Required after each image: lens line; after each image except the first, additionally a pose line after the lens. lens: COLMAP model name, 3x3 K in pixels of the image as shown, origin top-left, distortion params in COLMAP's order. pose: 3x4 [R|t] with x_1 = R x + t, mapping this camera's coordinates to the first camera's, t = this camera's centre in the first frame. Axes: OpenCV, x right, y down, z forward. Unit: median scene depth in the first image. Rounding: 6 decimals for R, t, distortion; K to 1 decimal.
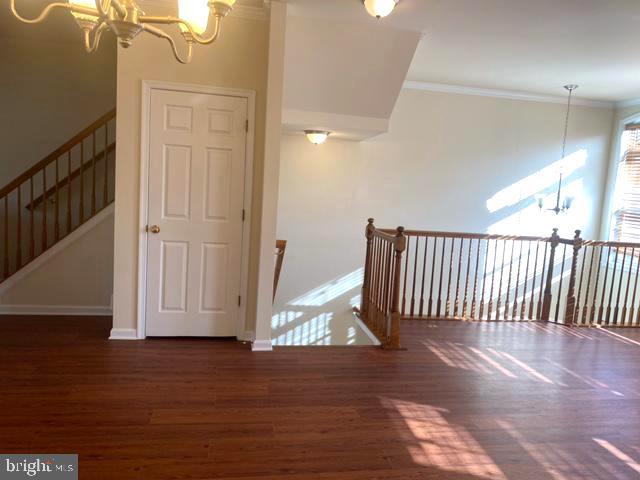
lens RADIAL K [[487.5, 0, 318.8], [0, 487.5, 240.0], [0, 0, 1]] dist [0.039274, -0.012922]
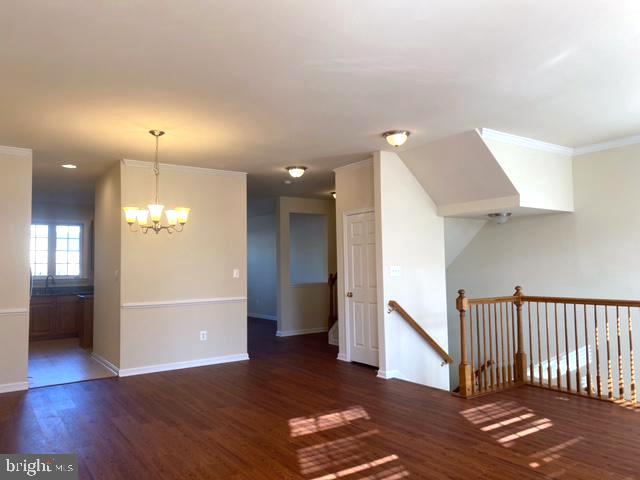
lens RADIAL K [[487.5, 0, 319.4], [0, 487.5, 240.0], [0, 0, 1]] dist [0.039274, -0.012922]
pose [[0.420711, -0.116442, -0.899691, 1.041492], [-0.048486, 0.987425, -0.150470, 0.044375], [0.905898, 0.106927, 0.409775, 0.172201]]
